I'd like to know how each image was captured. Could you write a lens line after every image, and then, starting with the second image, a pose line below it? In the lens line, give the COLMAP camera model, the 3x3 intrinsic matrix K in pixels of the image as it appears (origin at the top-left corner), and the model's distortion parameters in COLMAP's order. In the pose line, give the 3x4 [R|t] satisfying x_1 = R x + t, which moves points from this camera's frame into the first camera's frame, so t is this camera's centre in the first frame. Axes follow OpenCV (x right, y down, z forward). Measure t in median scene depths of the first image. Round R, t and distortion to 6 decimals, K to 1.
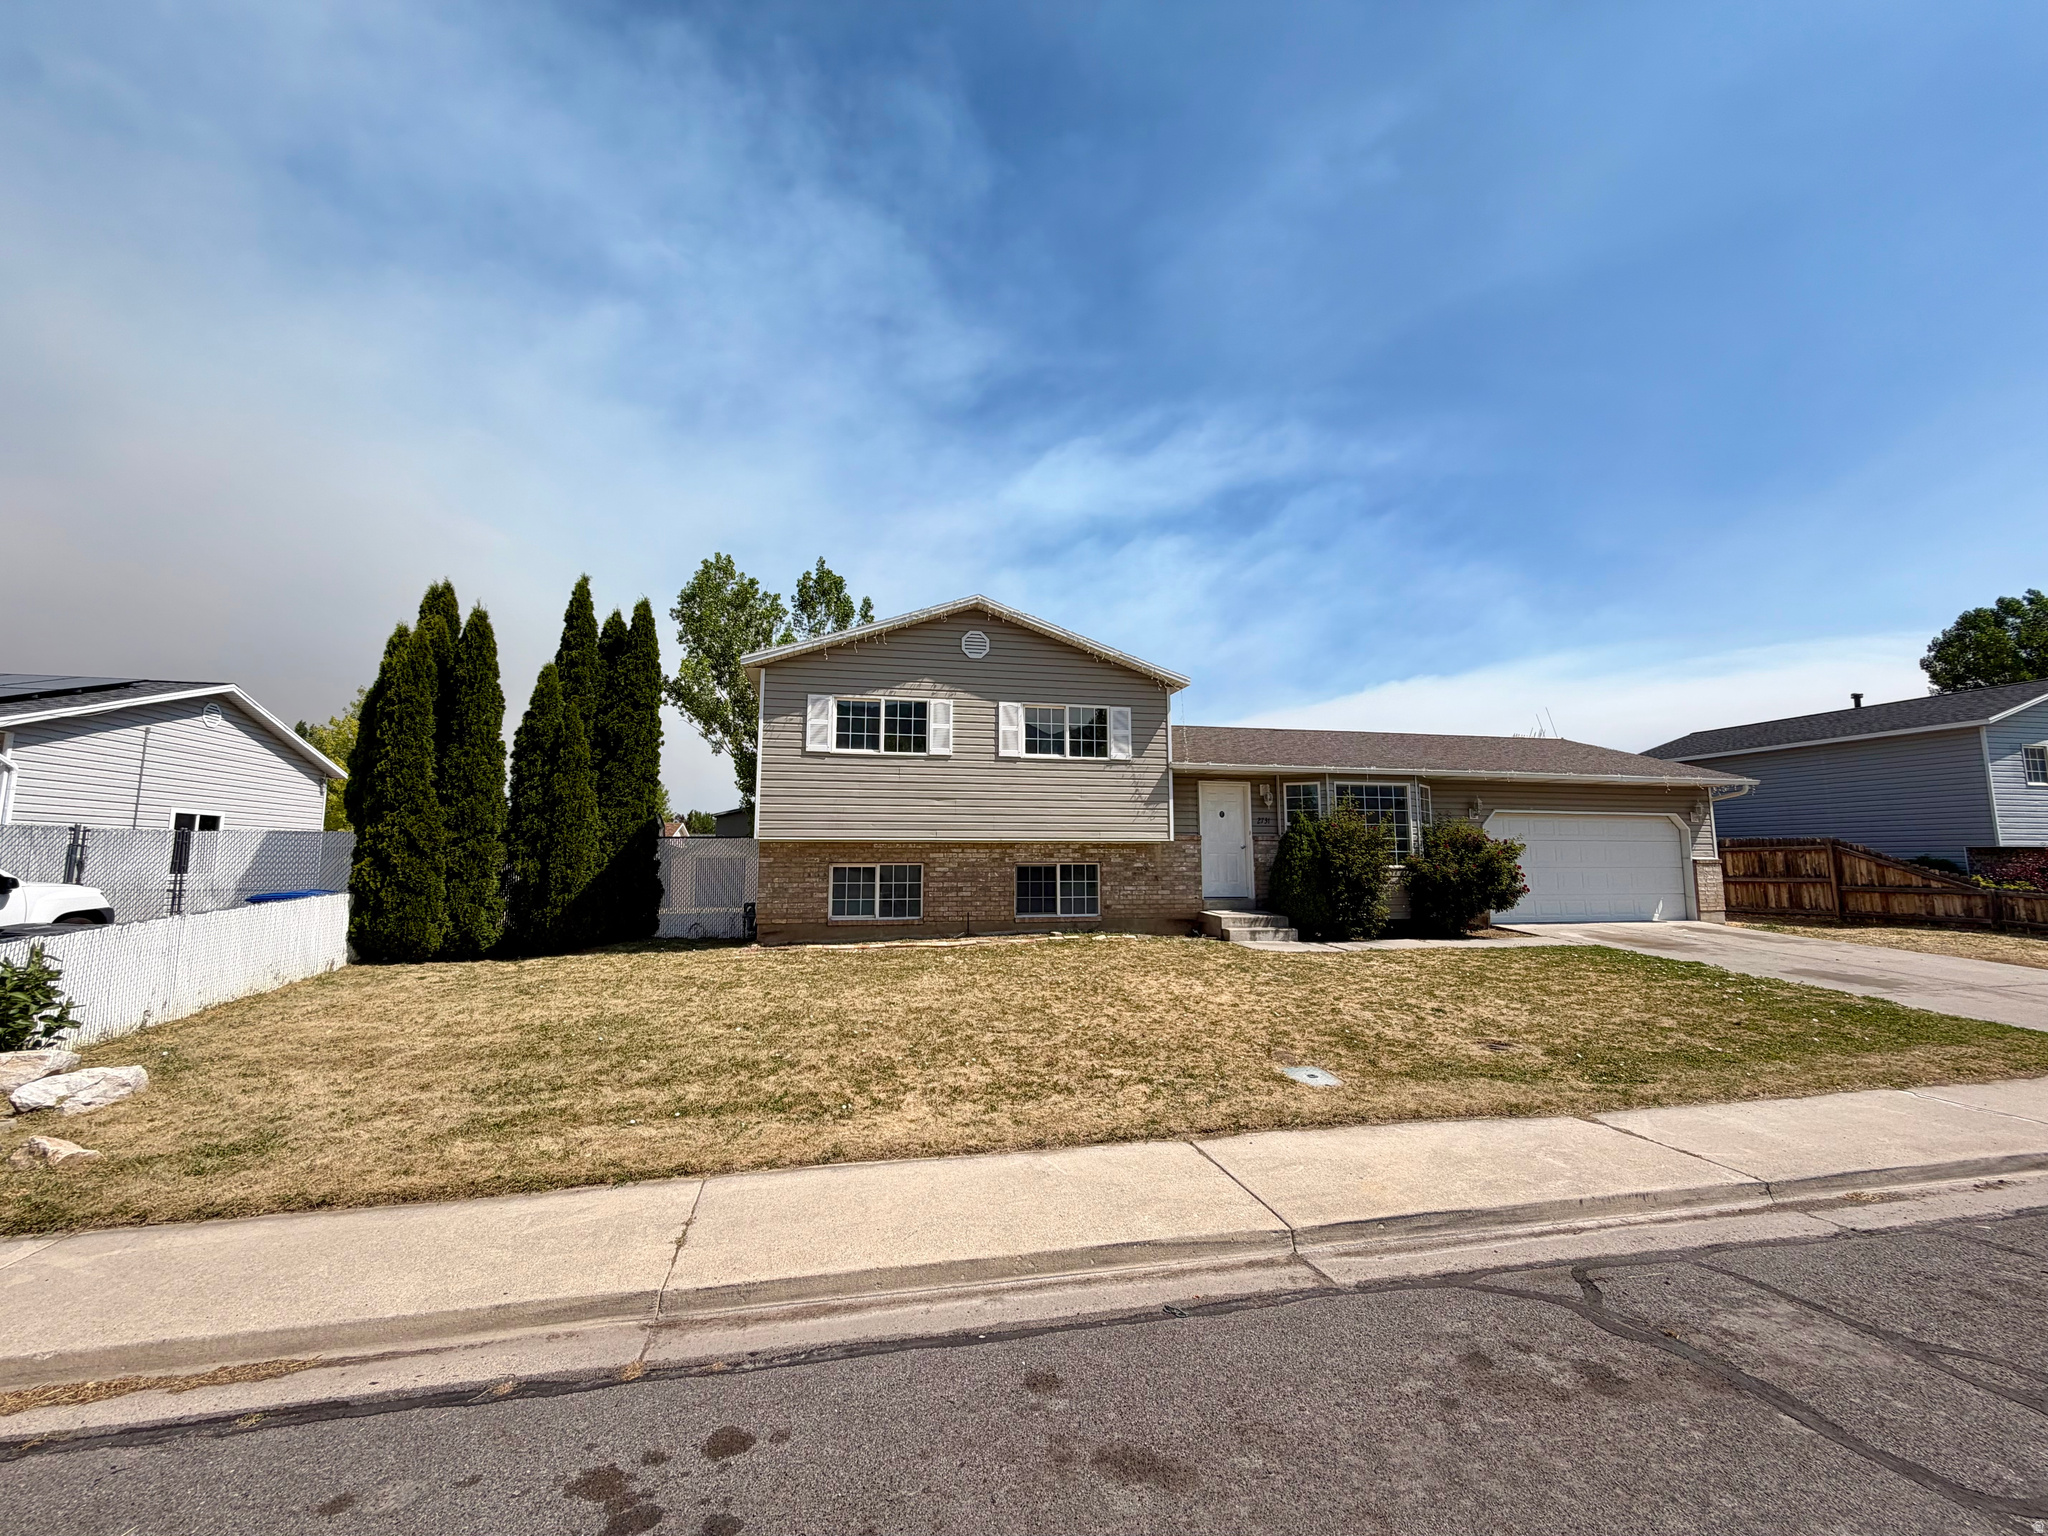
lens RADIAL K [[811.4, 0, 1017.3], [0, 811.4, 766.2], [0, 0, 1]] dist [0.000740, 0.000096]
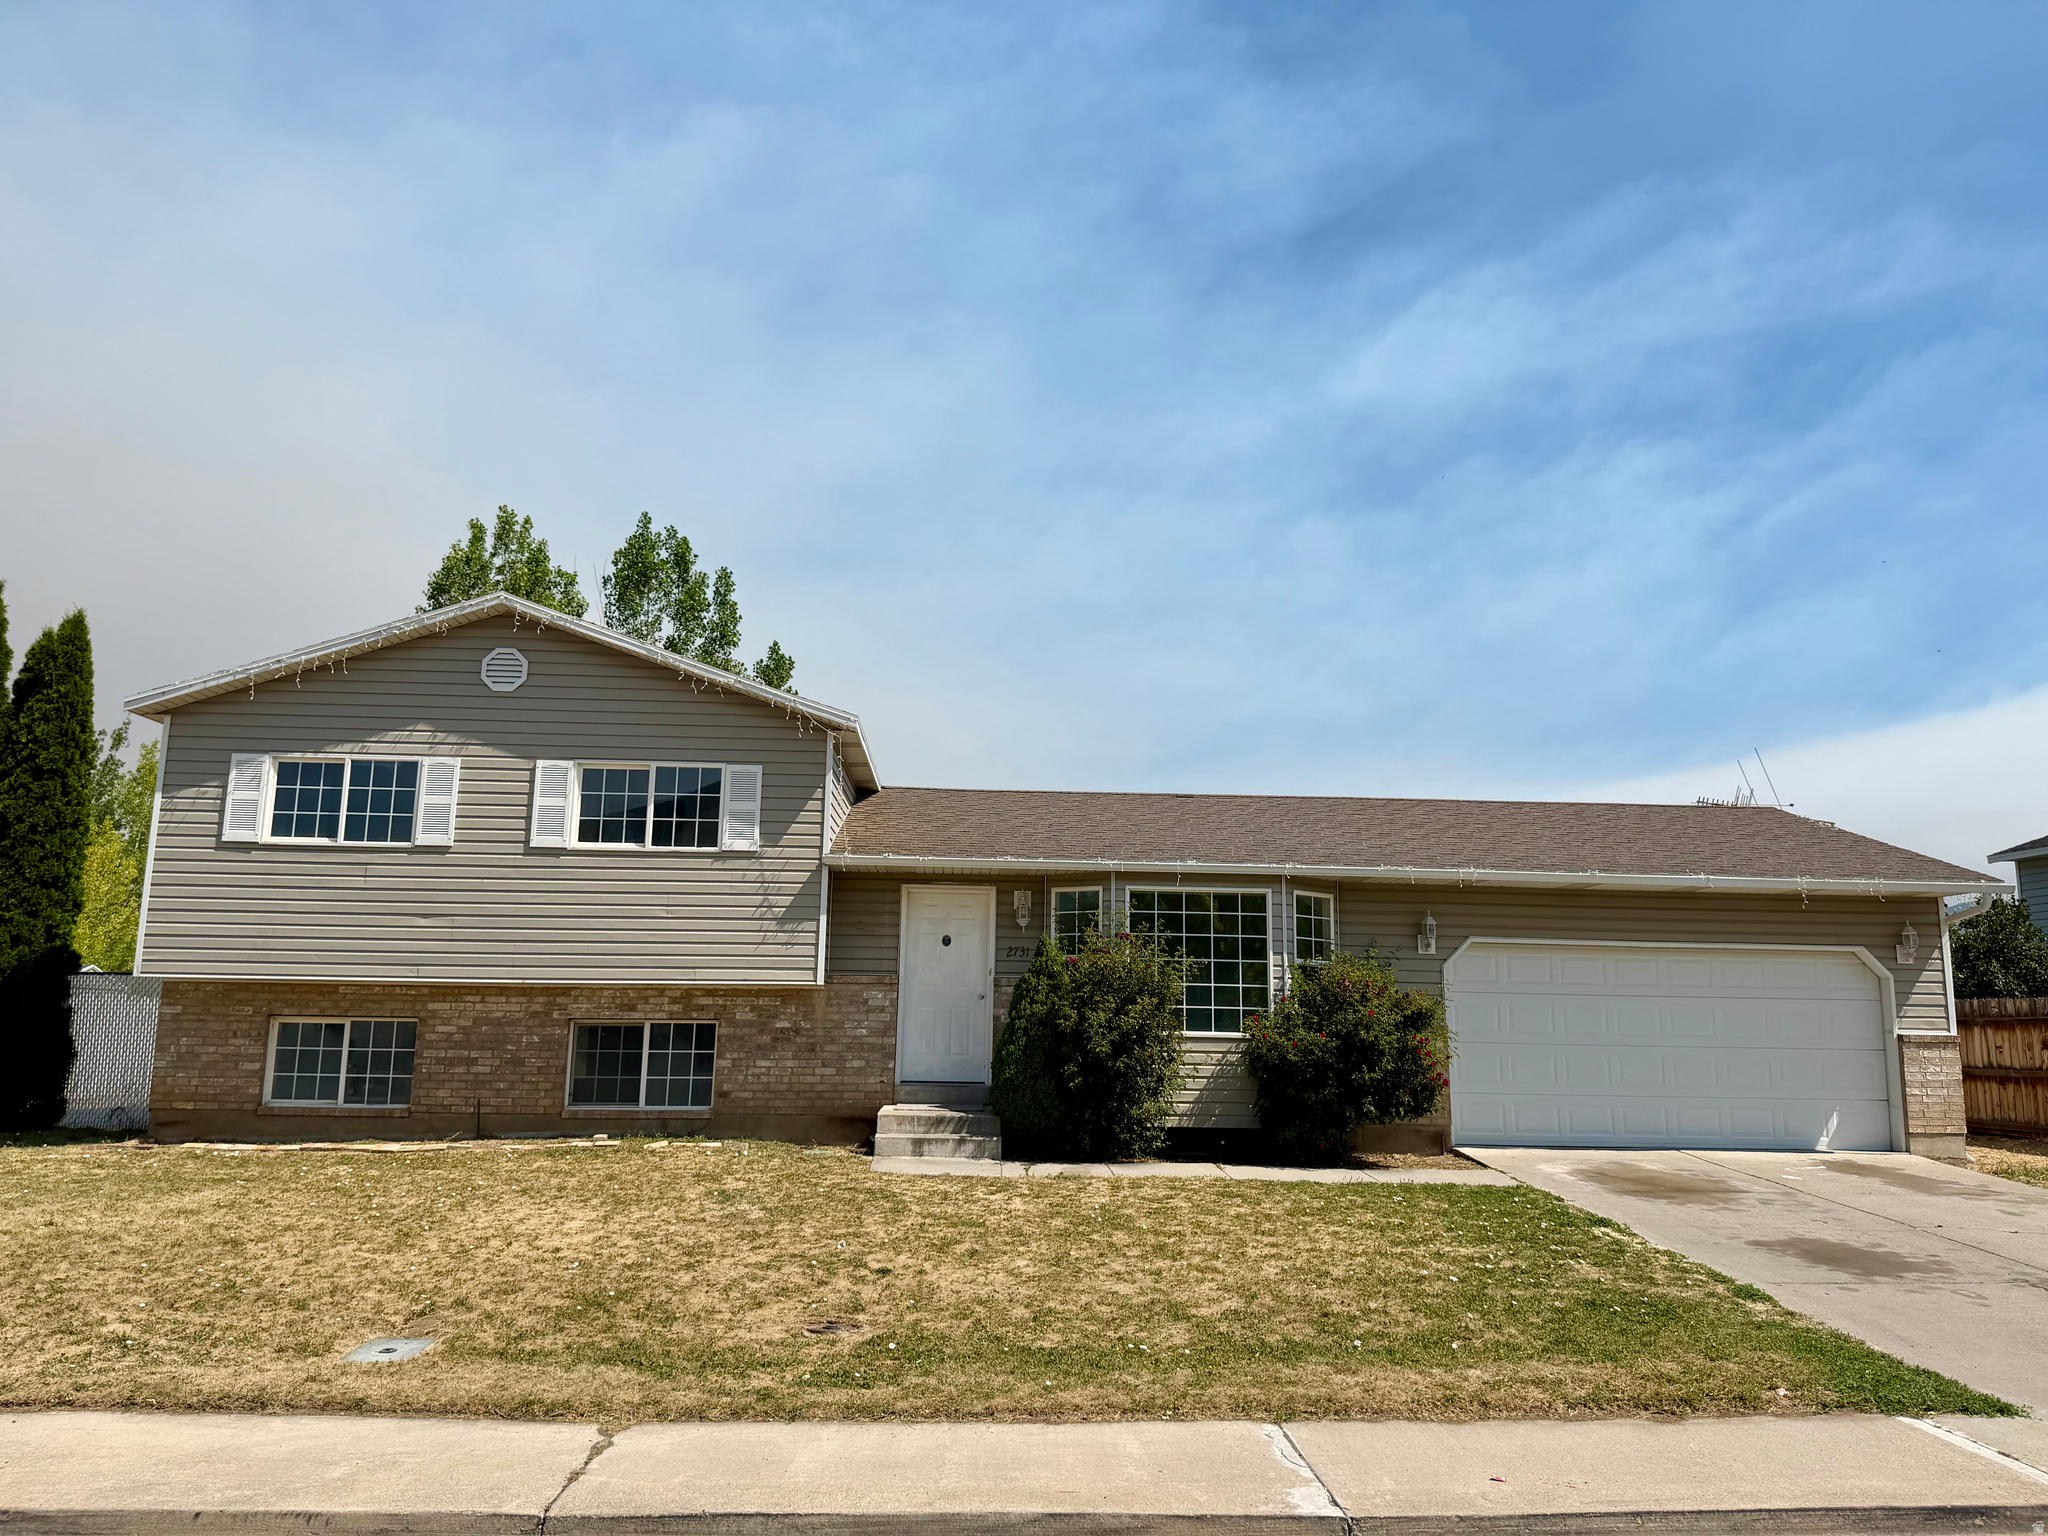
lens RADIAL K [[1424.1, 0, 1040.8], [0, 1424.1, 769.2], [0, 0, 1]] dist [0.128344, -0.226485]
pose [[0.986872, -0.012972, -0.160981, 0.527710], [0.003237, 0.998158, -0.060588, -0.003168], [0.161470, 0.059272, 0.985096, -0.035549]]
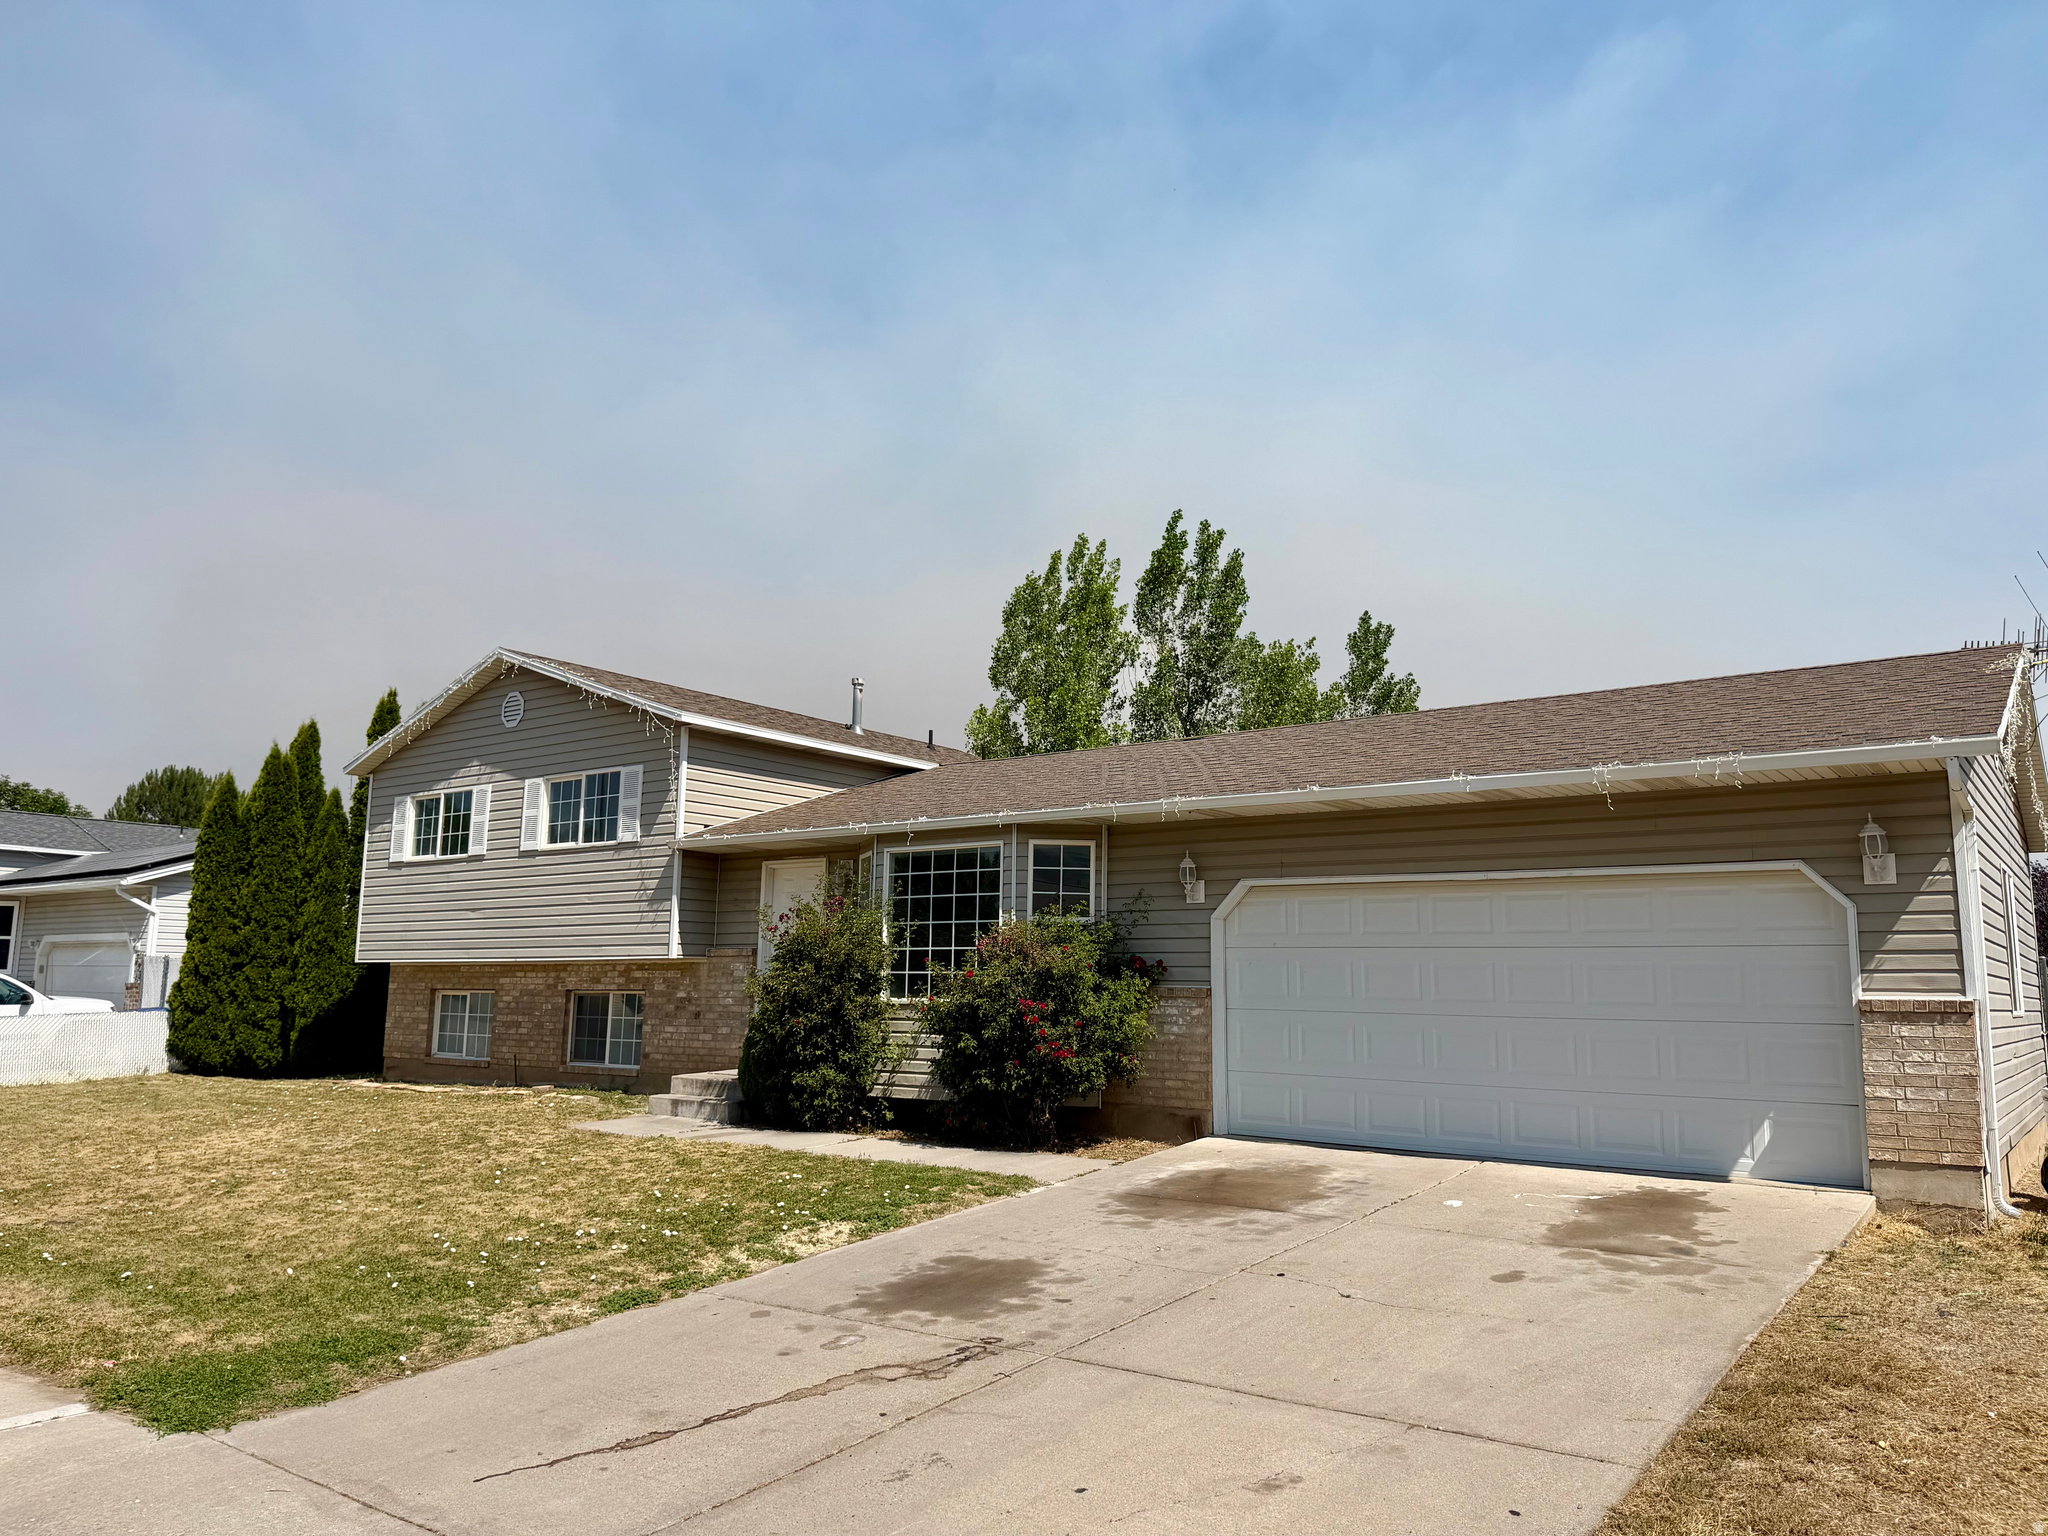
lens RADIAL K [[1424.1, 0, 1040.8], [0, 1424.1, 769.2], [0, 0, 1]] dist [0.128344, -0.226485]
pose [[0.657240, -0.108016, -0.745901, 1.286241], [0.075273, 0.994136, -0.077637, 0.052450], [0.749913, -0.005120, 0.661516, 0.449028]]
